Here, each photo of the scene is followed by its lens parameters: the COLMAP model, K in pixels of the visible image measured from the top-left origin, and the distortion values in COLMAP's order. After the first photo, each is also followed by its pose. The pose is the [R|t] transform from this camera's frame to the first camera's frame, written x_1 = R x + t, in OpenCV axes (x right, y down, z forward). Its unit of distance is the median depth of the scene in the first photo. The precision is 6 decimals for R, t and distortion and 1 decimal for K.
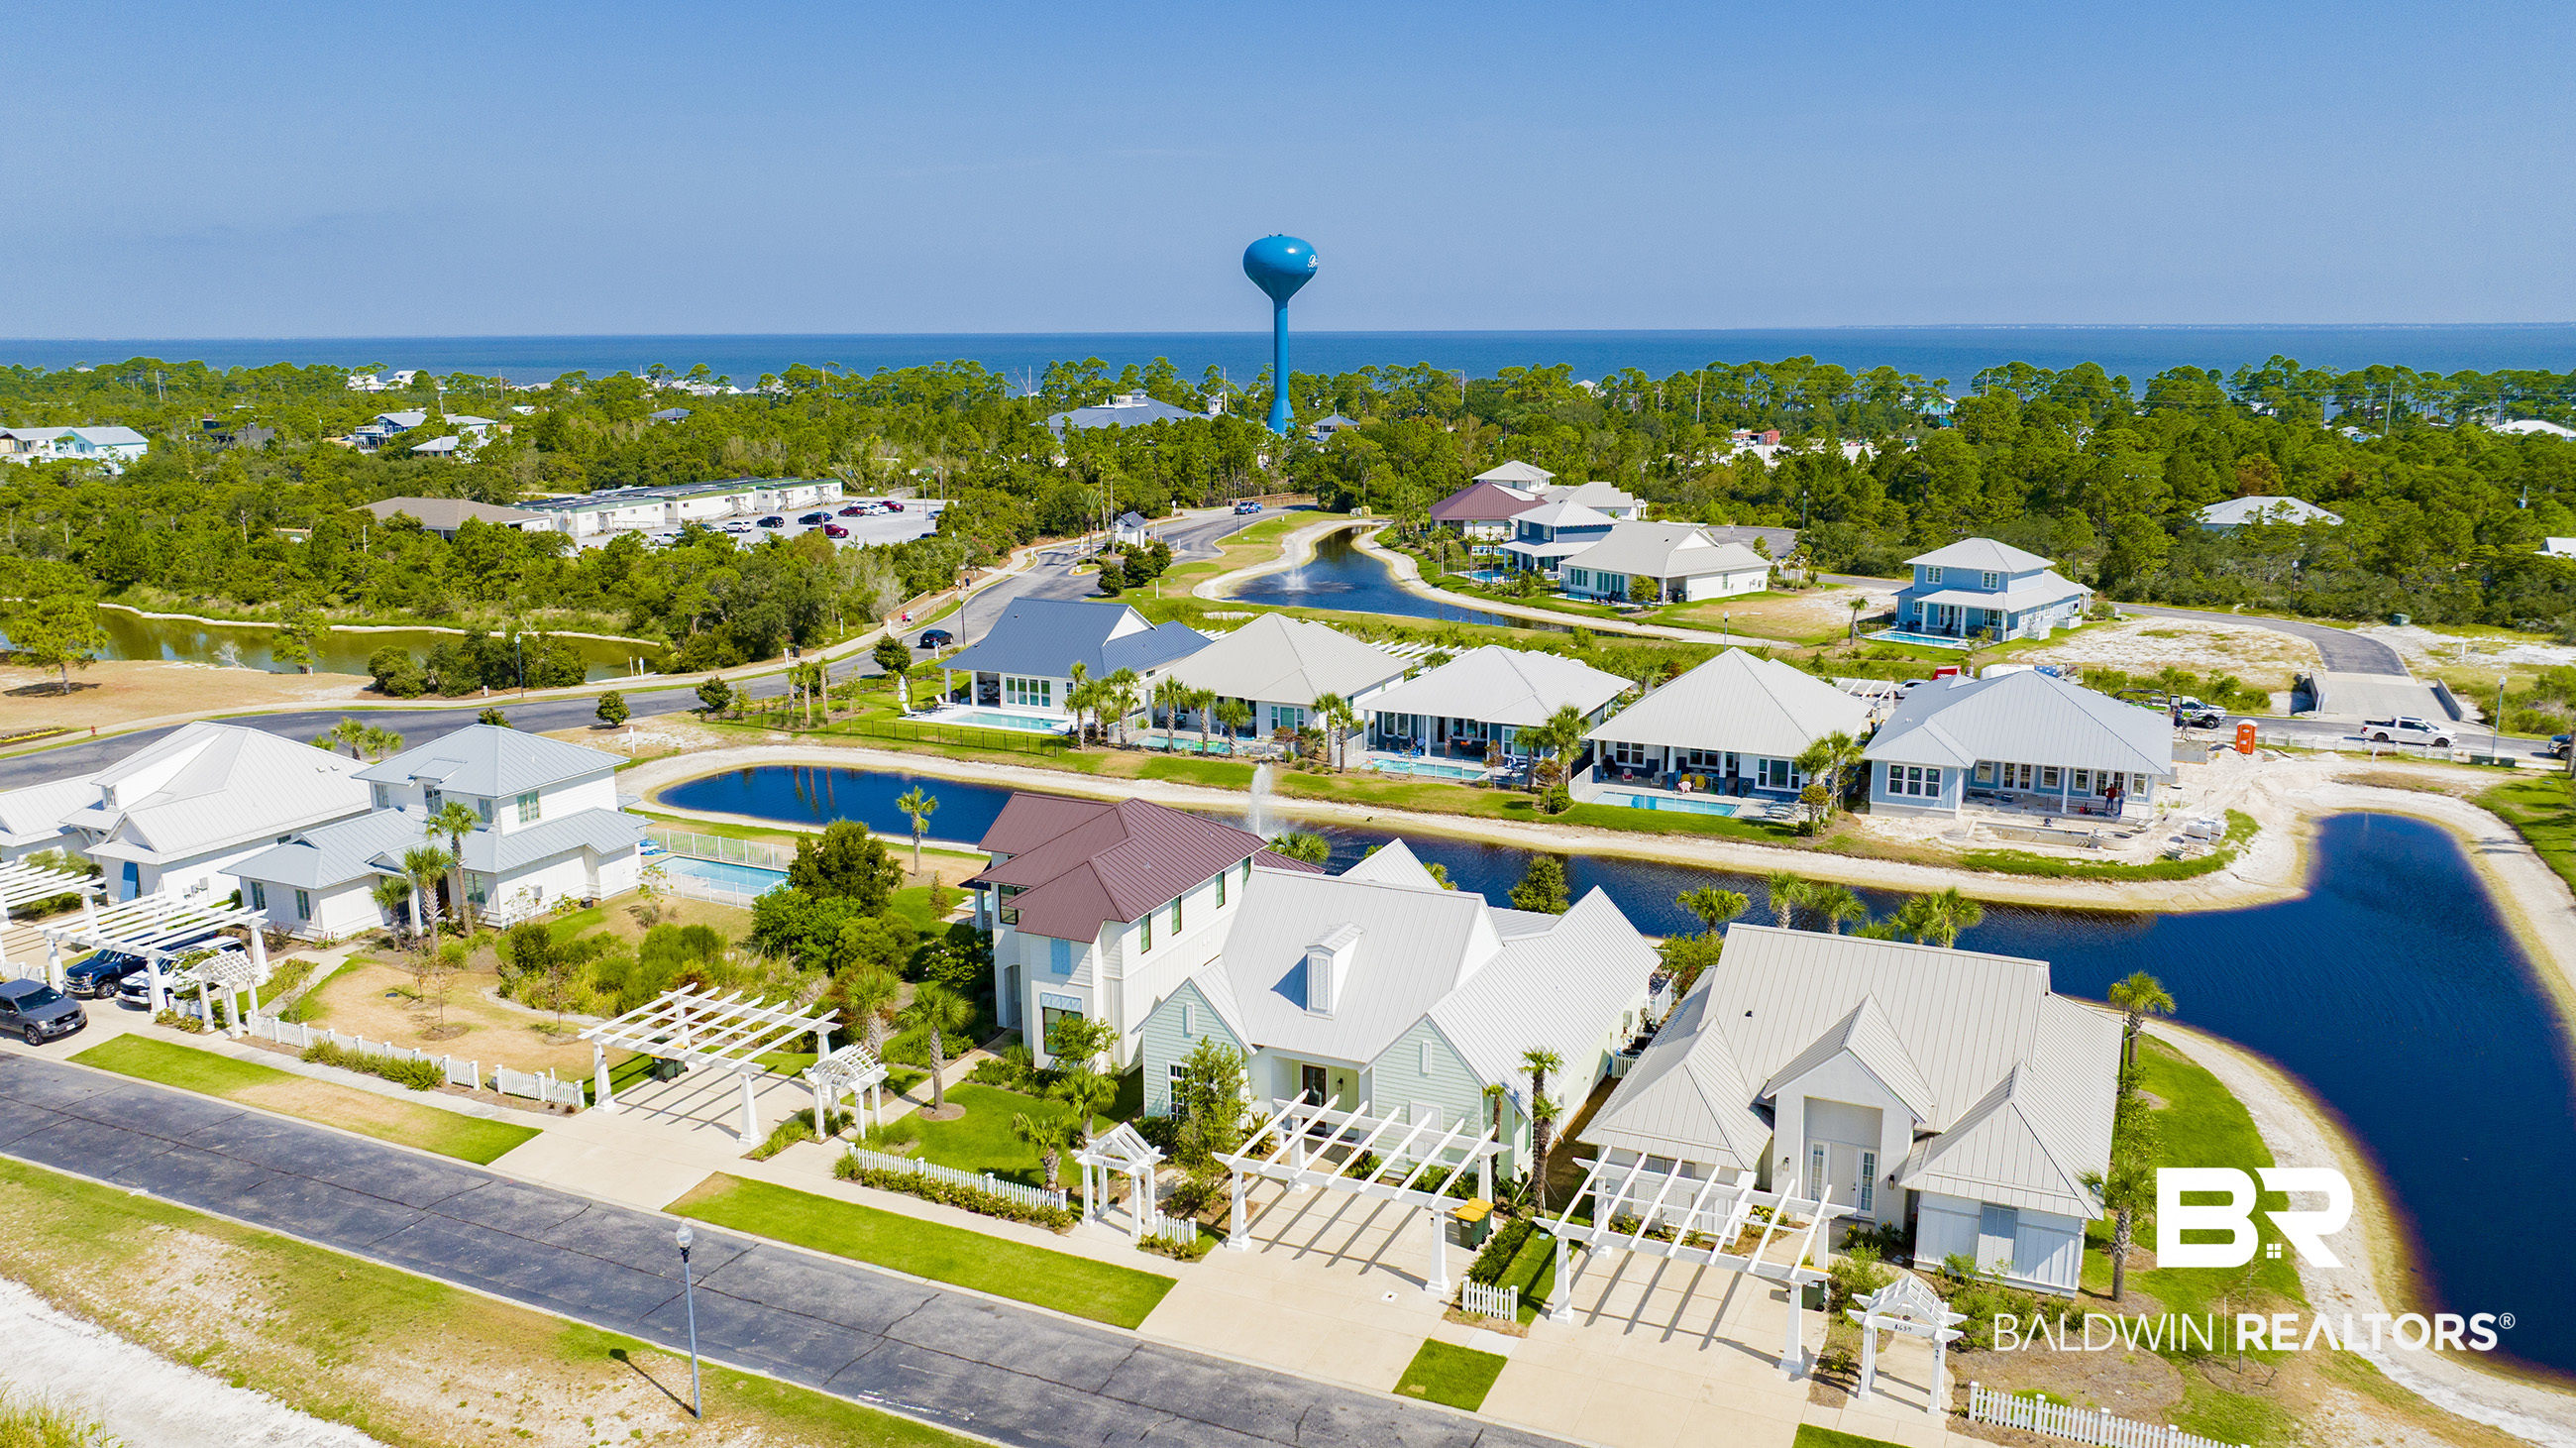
lens RADIAL K [[1879.7, 0, 1309.6], [0, 1879.7, 731.7], [0, 0, 1]] dist [-0.019467, -0.005163]
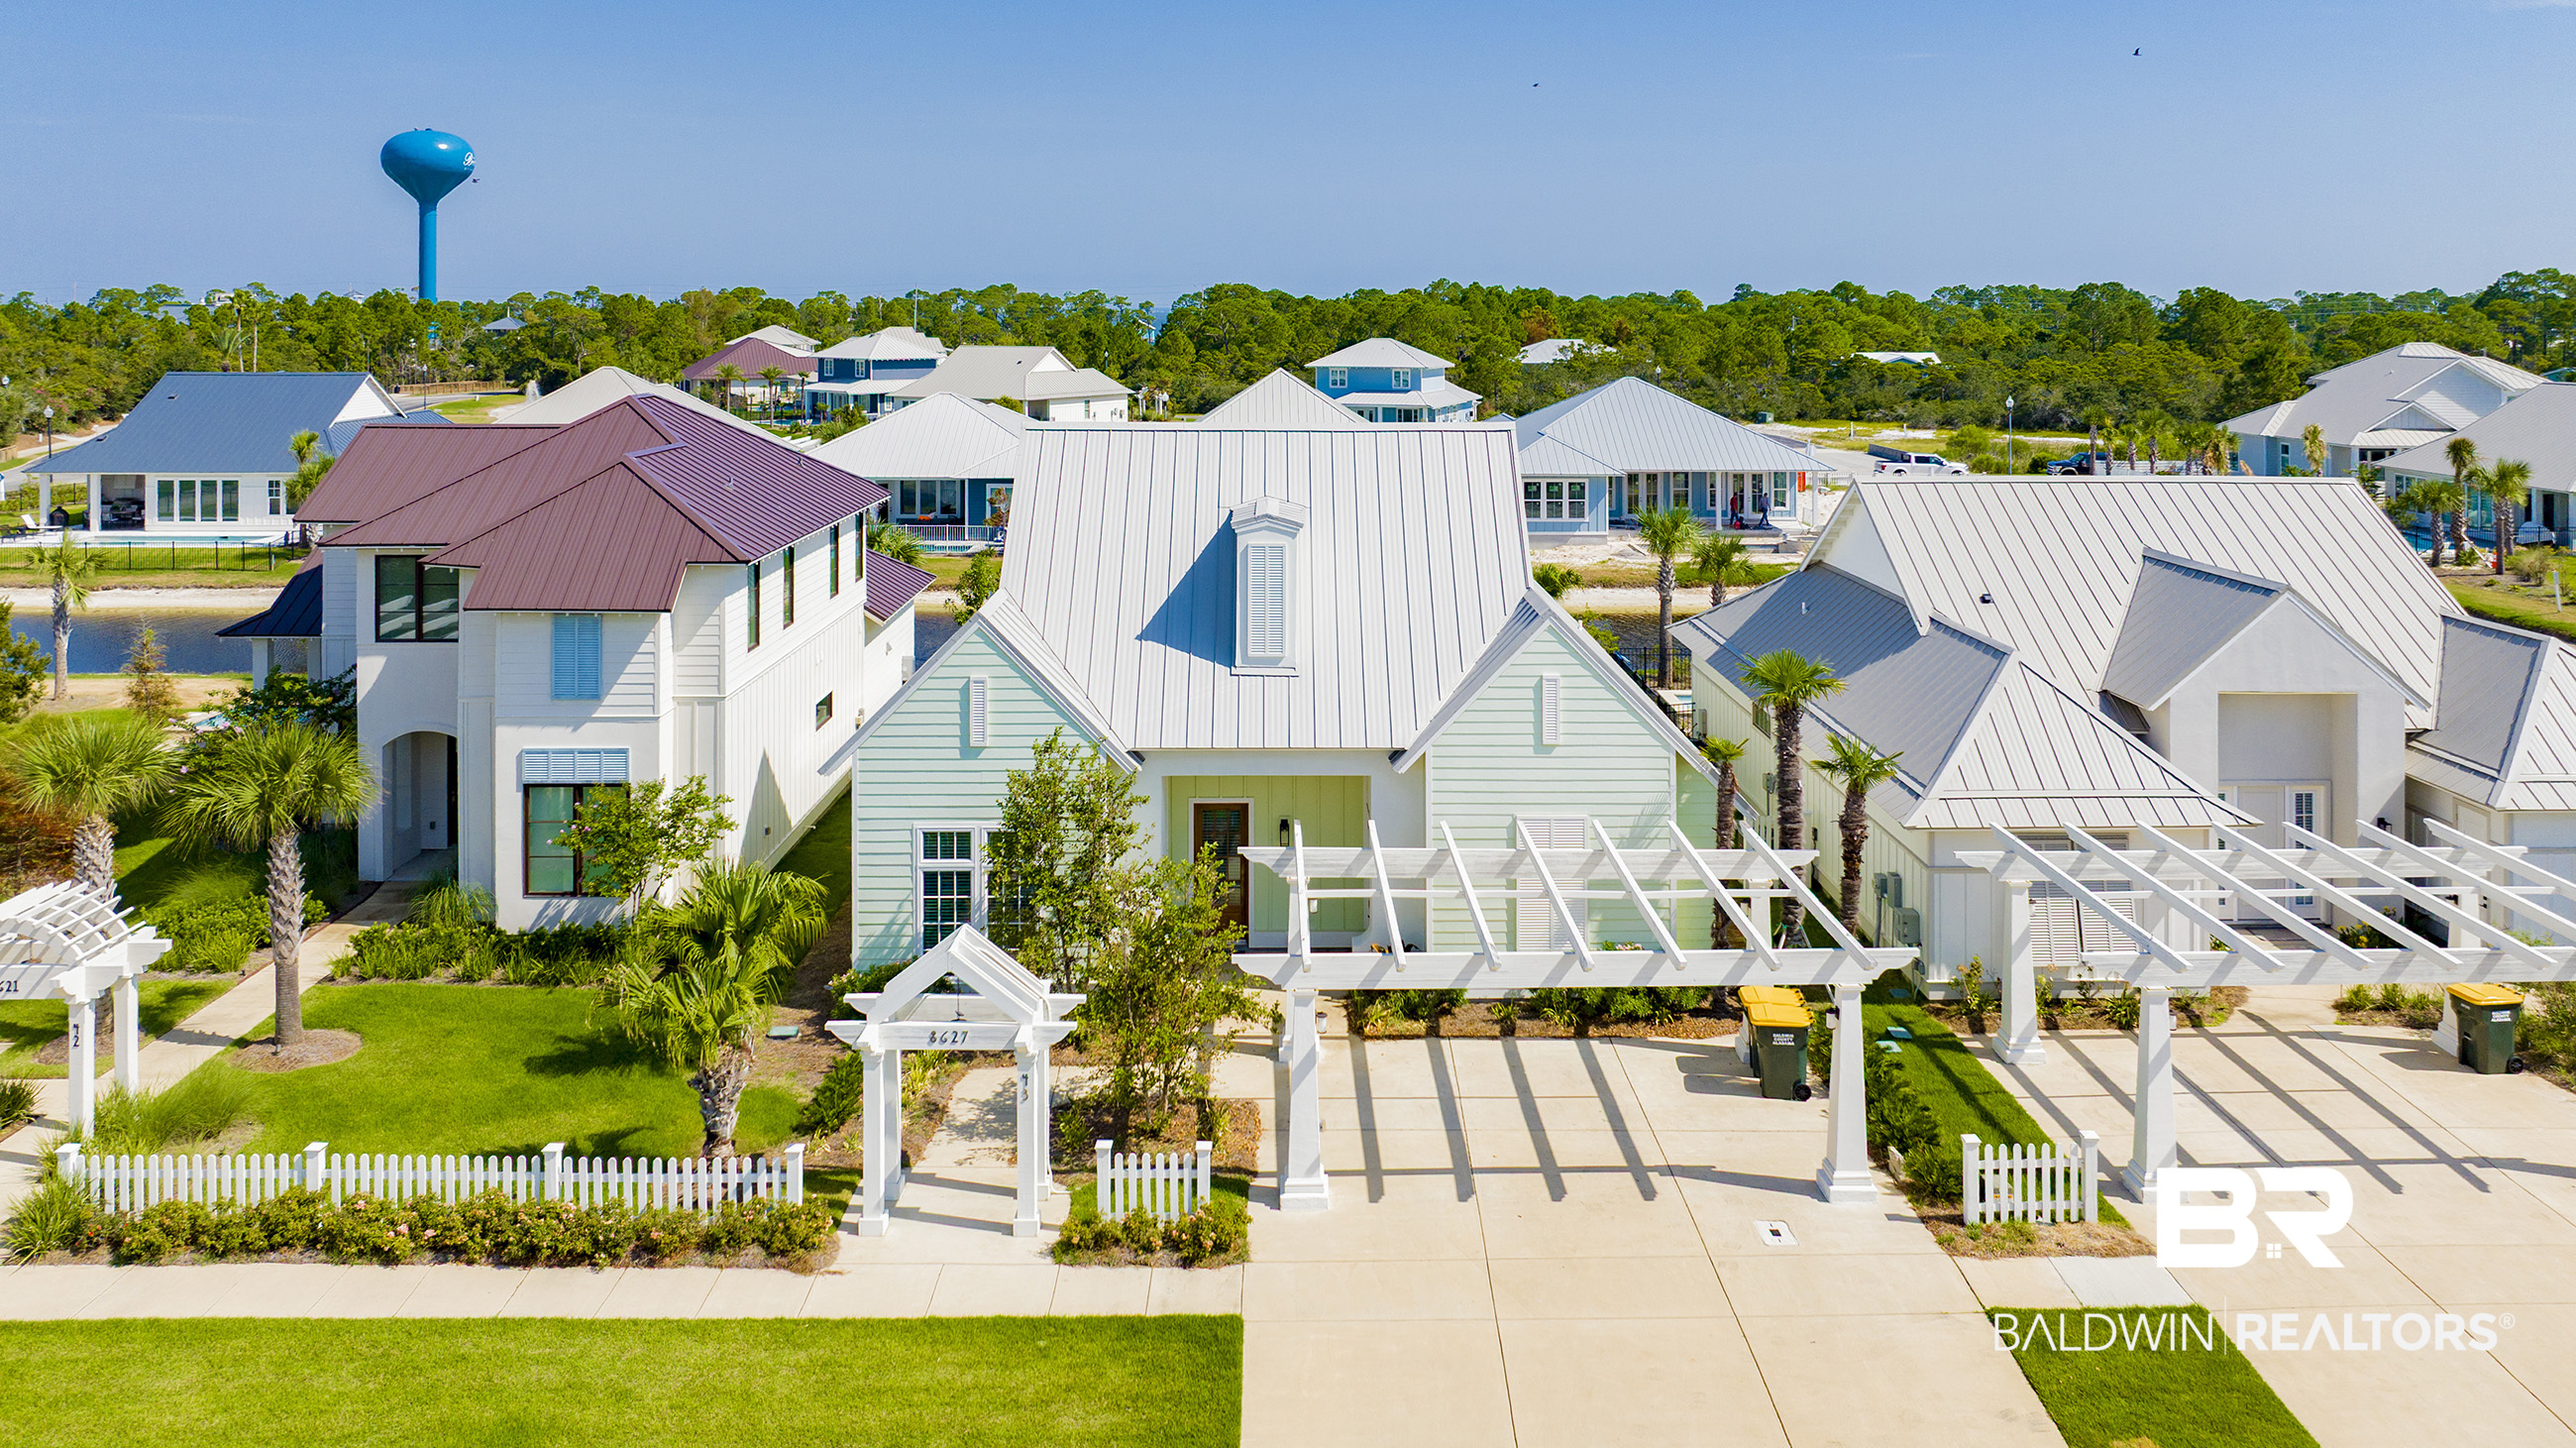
lens RADIAL K [[1884.7, 0, 1321.2], [0, 1884.7, 322.7], [0, 0, 1]] dist [-0.012139, -0.003407]
pose [[0.898421, 0.004253, 0.439115, -0.111735], [0.086095, 0.978841, -0.185629, 0.091787], [-0.430613, 0.204578, 0.879045, 0.336277]]
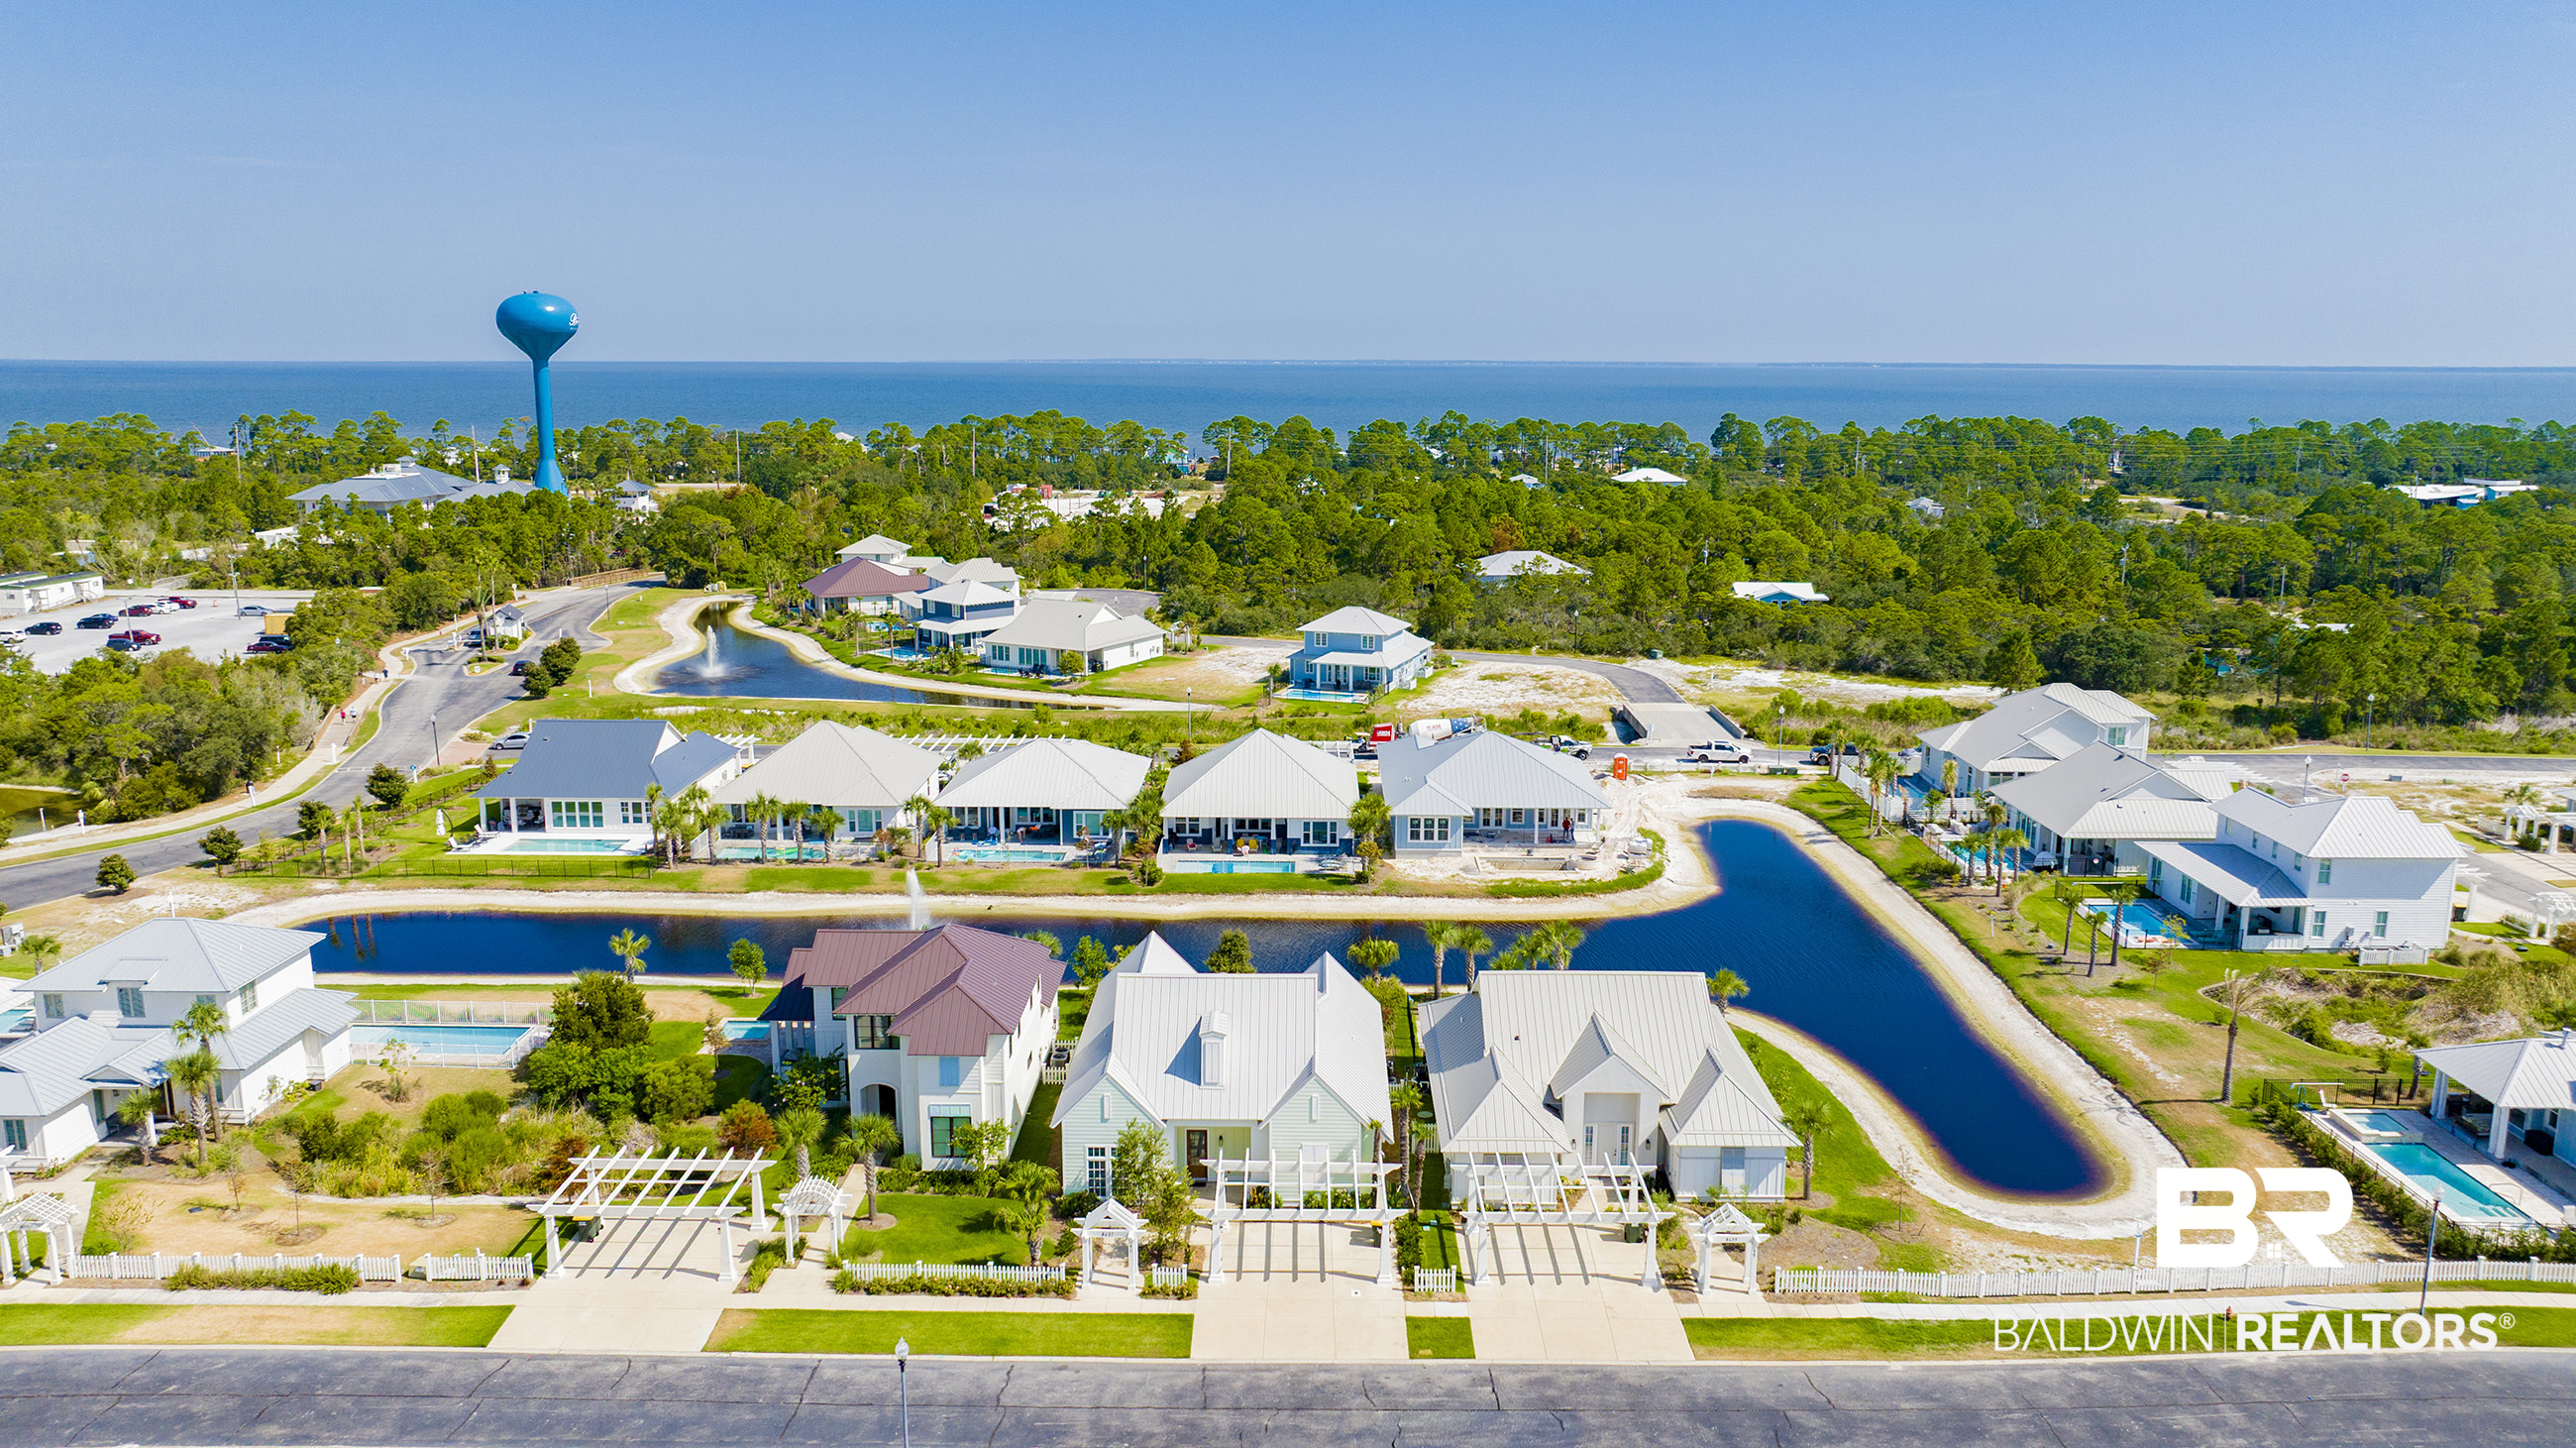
lens RADIAL K [[1842.2, 0, 1300.8], [0, 1842.2, 717.7], [0, 0, 1]] dist [-0.008544, -0.007777]
pose [[0.910799, -0.069658, 0.406930, -0.251041], [0.077648, 0.996976, -0.003132, -0.050956], [-0.405481, 0.034450, 0.913454, -0.089579]]
